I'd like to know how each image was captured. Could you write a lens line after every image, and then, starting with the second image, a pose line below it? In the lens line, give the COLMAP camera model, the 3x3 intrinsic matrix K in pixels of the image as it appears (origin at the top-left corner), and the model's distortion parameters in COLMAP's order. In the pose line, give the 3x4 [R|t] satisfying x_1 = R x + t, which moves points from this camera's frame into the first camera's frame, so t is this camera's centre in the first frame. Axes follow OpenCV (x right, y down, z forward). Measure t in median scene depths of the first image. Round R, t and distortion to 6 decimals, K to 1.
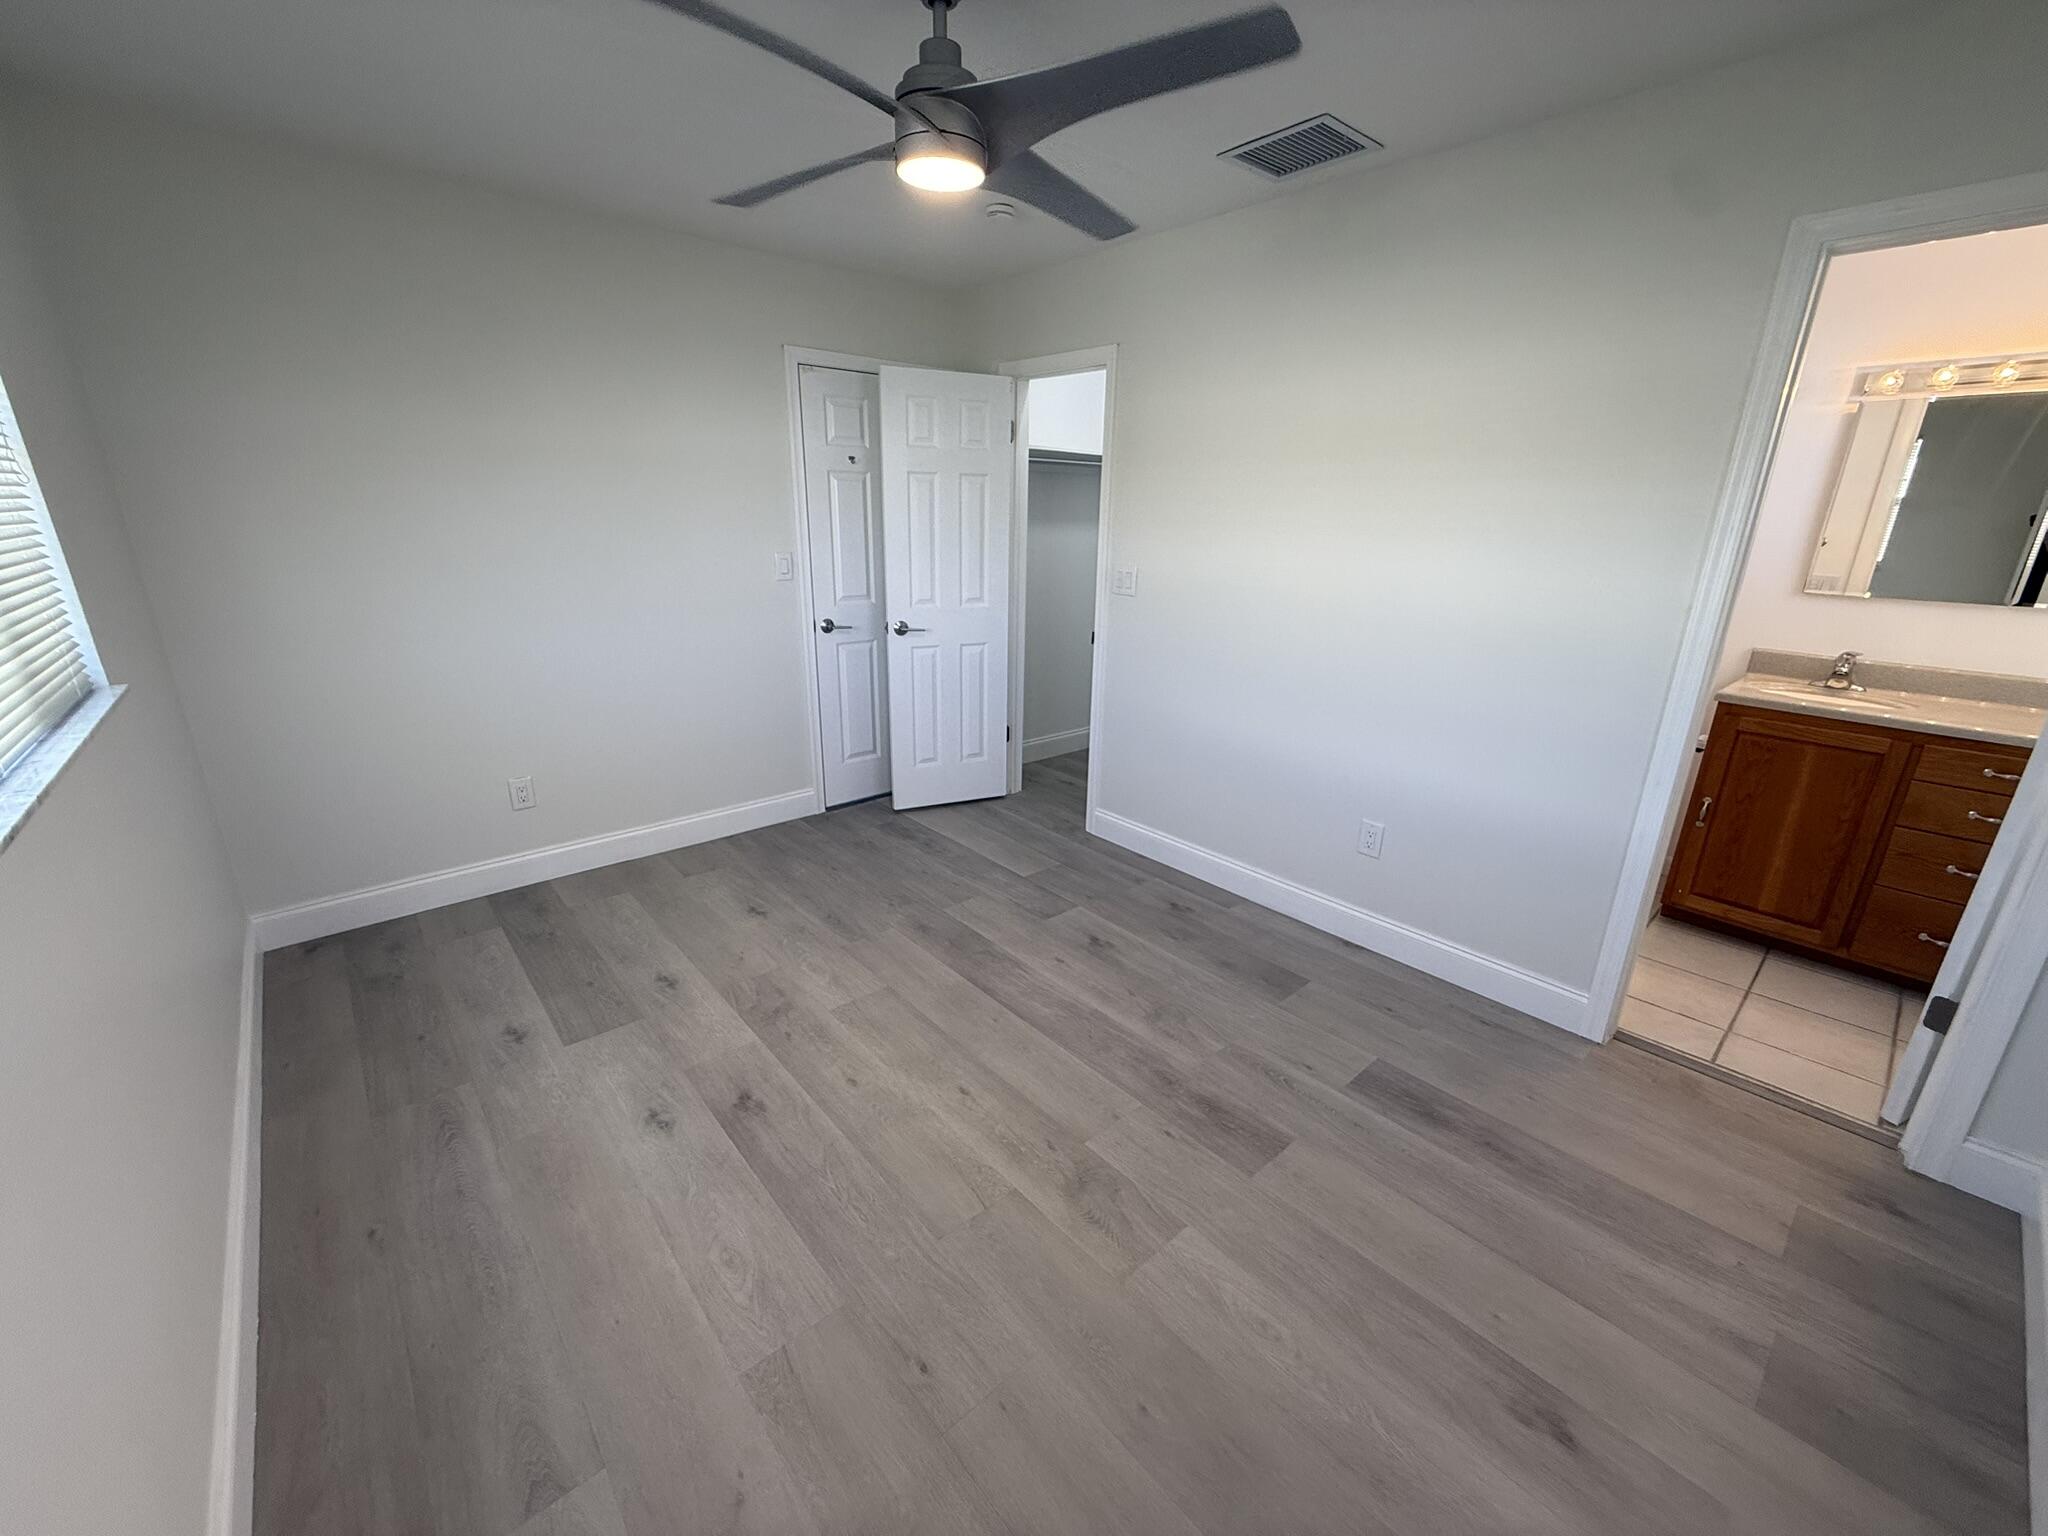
lens RADIAL K [[822.0, 0, 1019.4], [0, 822.0, 769.2], [0, 0, 1]] dist [-0.000411, 0.000116]
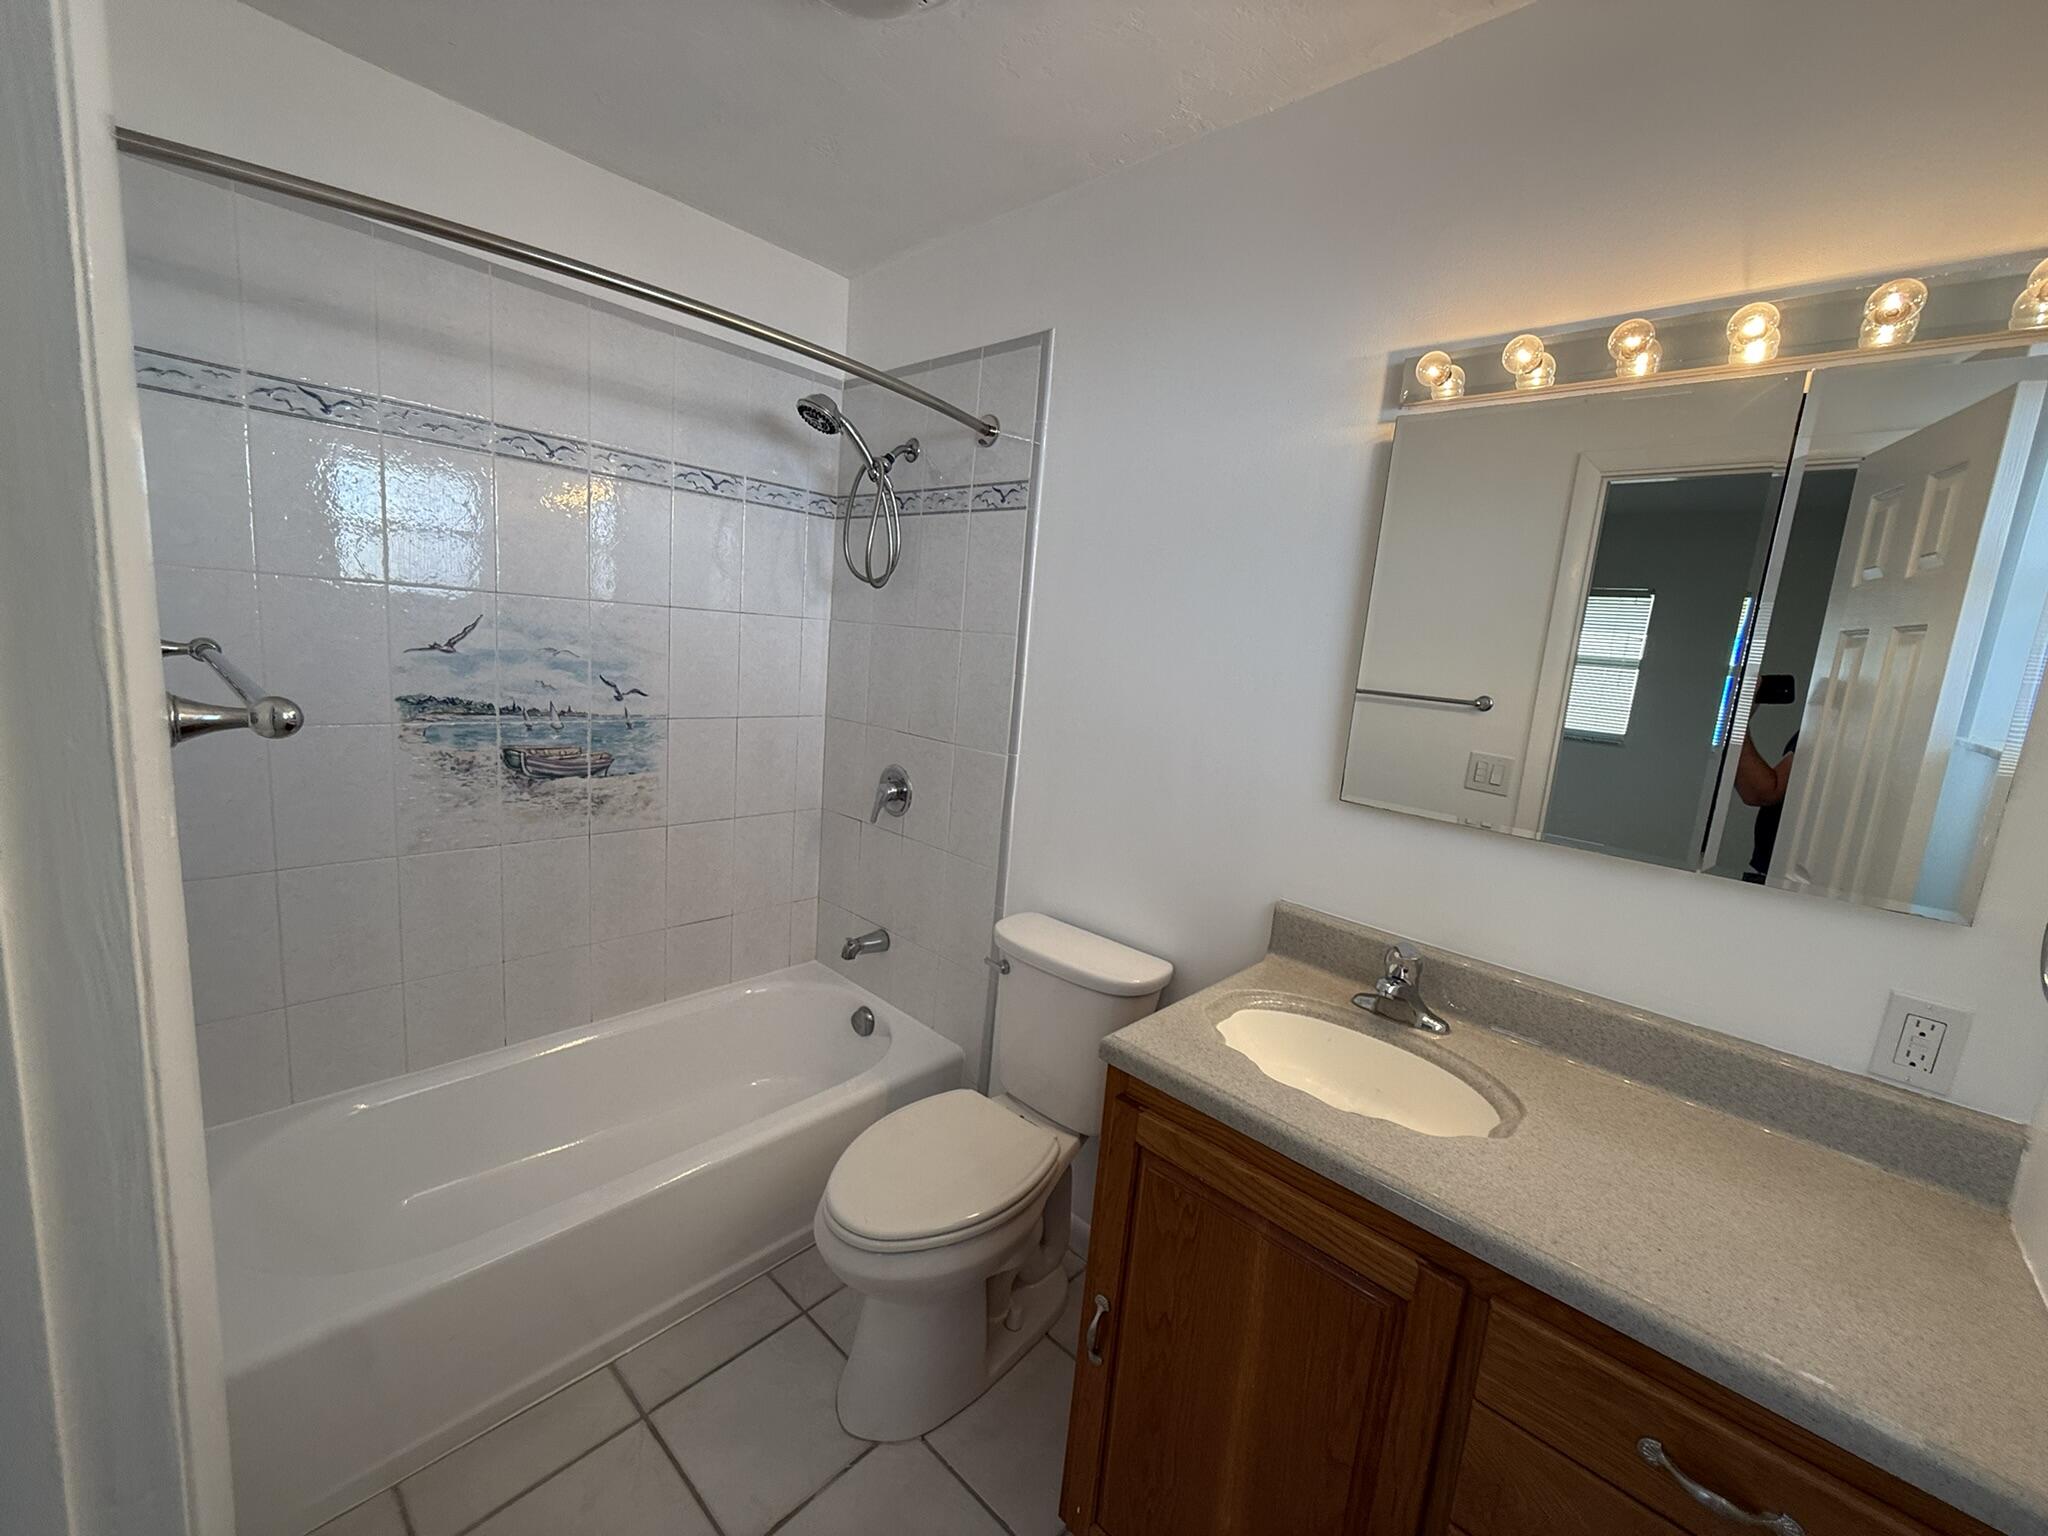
lens RADIAL K [[822.0, 0, 1019.4], [0, 822.0, 769.2], [0, 0, 1]] dist [-0.000411, 0.000116]
pose [[0.992757, 0.045612, 0.111148, 0.774971], [-0.029598, 0.989469, -0.141685, -0.173501], [-0.116440, 0.137369, 0.983652, 0.593470]]
